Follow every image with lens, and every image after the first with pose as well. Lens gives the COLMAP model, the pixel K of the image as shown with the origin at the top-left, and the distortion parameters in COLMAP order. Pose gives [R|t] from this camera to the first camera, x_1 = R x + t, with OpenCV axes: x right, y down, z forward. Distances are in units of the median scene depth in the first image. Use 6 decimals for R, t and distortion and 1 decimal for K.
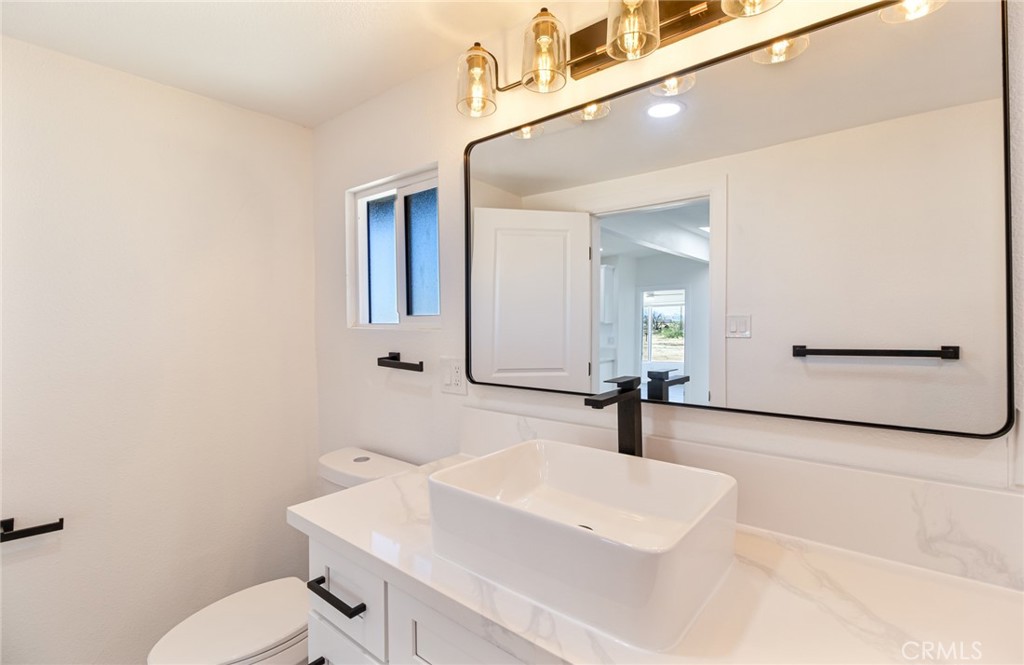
lens RADIAL K [[470.8, 0, 520.0], [0, 470.8, 315.6], [0, 0, 1]] dist [0.002078, -0.000205]
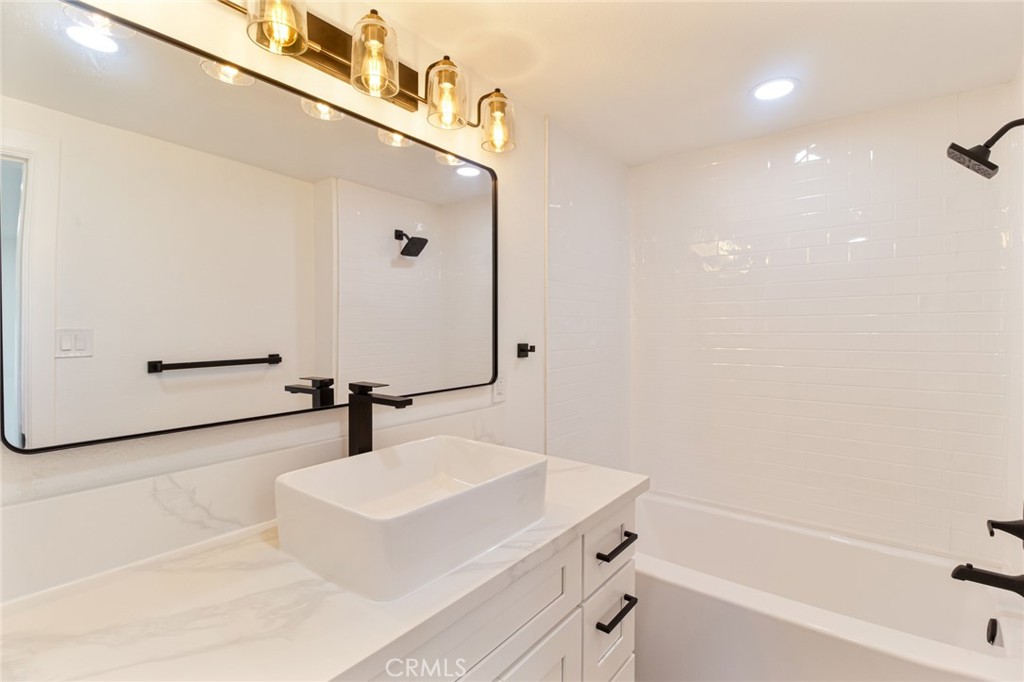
lens RADIAL K [[474.7, 0, 512.5], [0, 474.7, 337.7], [0, 0, 1]] dist [0.003102, -0.005408]
pose [[-0.023908, -0.006746, 0.999691, -0.865141], [-0.000918, 0.999977, 0.006726, 0.019308], [-0.999714, -0.000756, -0.023914, 0.672901]]
